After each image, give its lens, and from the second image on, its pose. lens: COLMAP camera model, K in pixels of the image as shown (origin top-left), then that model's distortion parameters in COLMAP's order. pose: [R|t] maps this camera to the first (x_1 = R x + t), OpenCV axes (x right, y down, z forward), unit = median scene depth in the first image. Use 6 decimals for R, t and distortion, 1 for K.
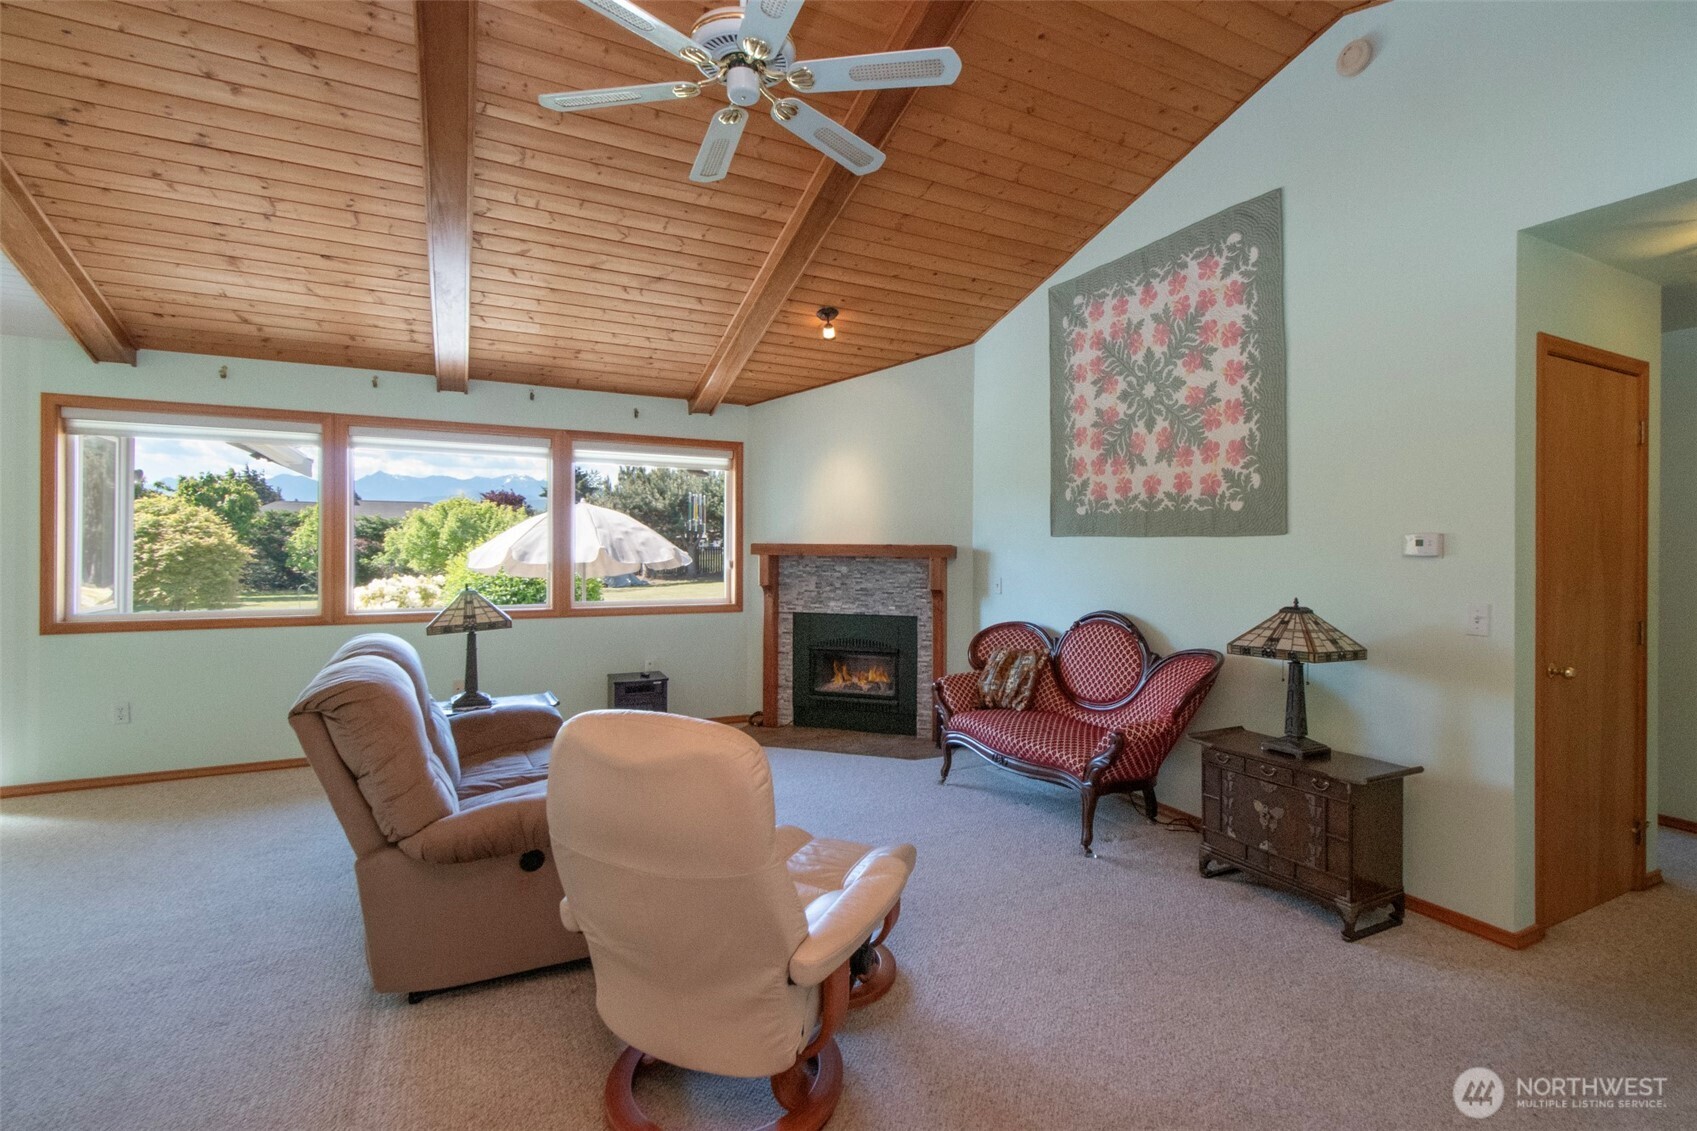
lens RADIAL K [[766.0, 0, 848.6], [0, 766.0, 553.9], [0, 0, 1]] dist [0.002639, -0.000095]
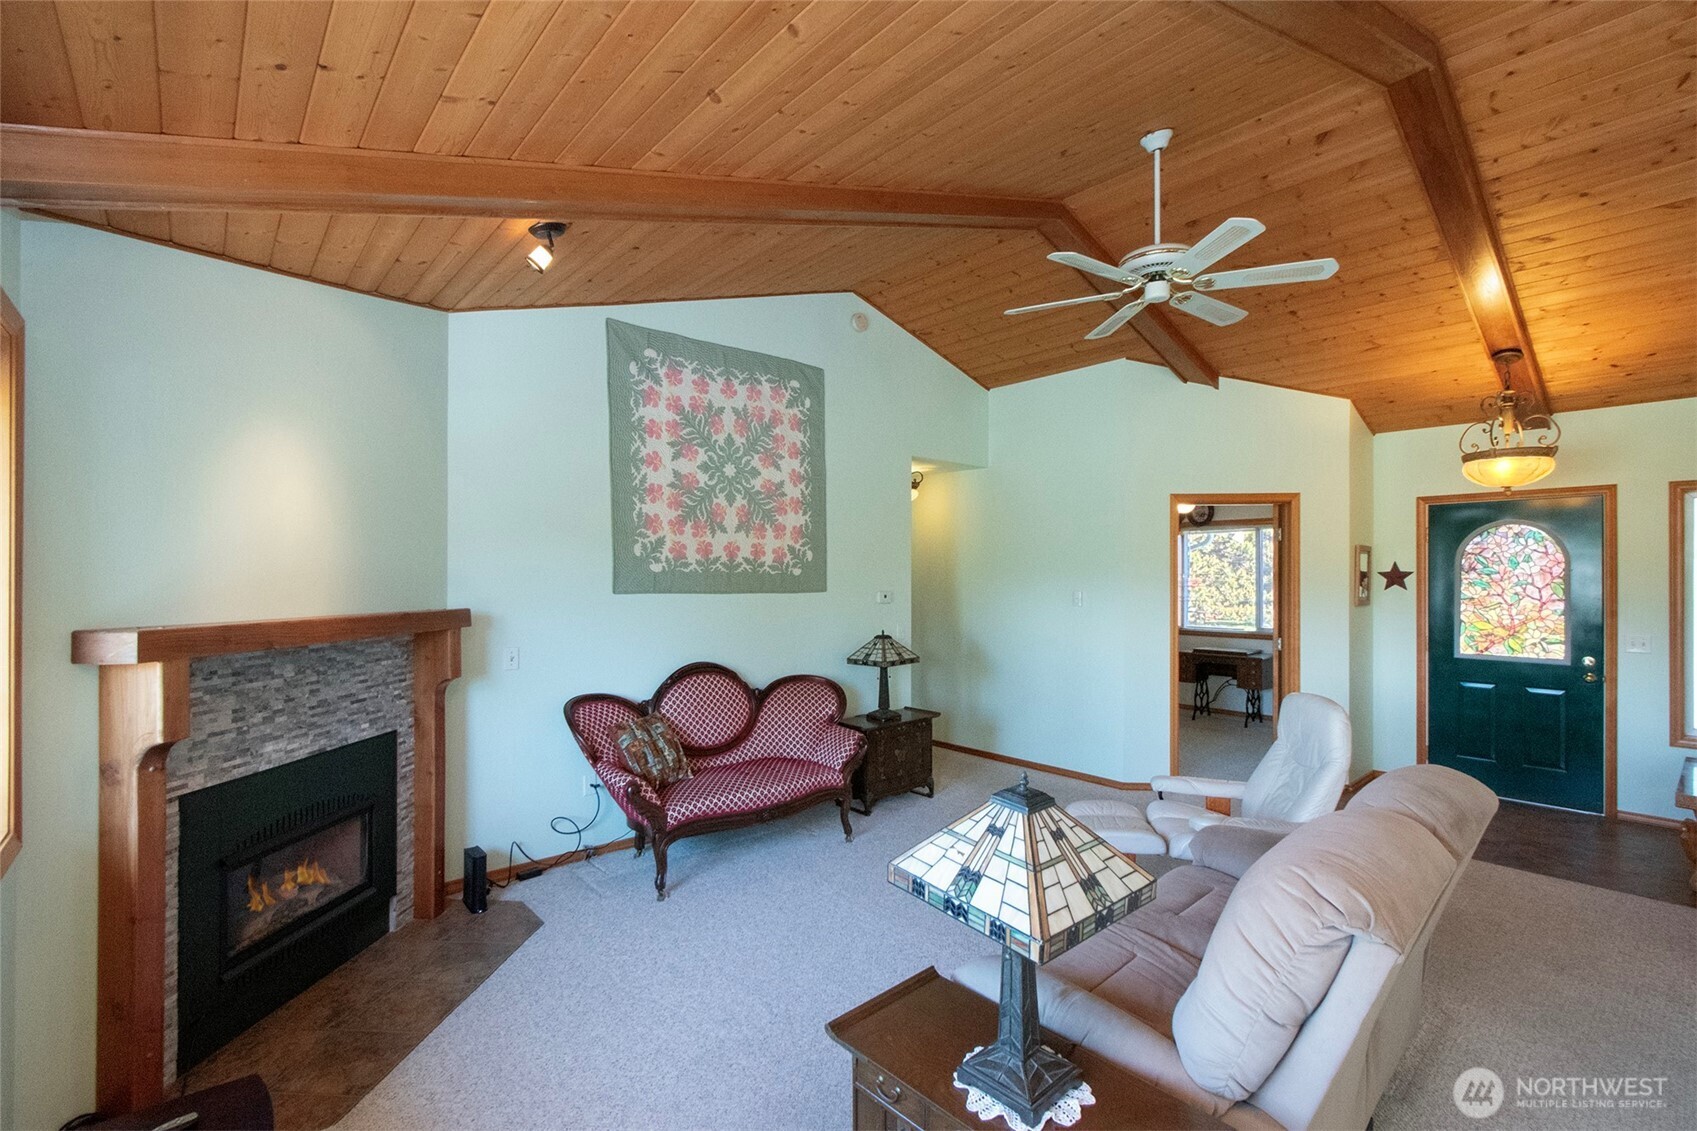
lens RADIAL K [[766.0, 0, 845.9], [0, 766.0, 570.7], [0, 0, 1]] dist [0.002639, -0.000095]
pose [[-0.239437, -0.007564, 0.970882, -0.791040], [-0.001382, 0.999971, 0.007450, -0.066070], [-0.970911, 0.000442, -0.239441, 1.094339]]
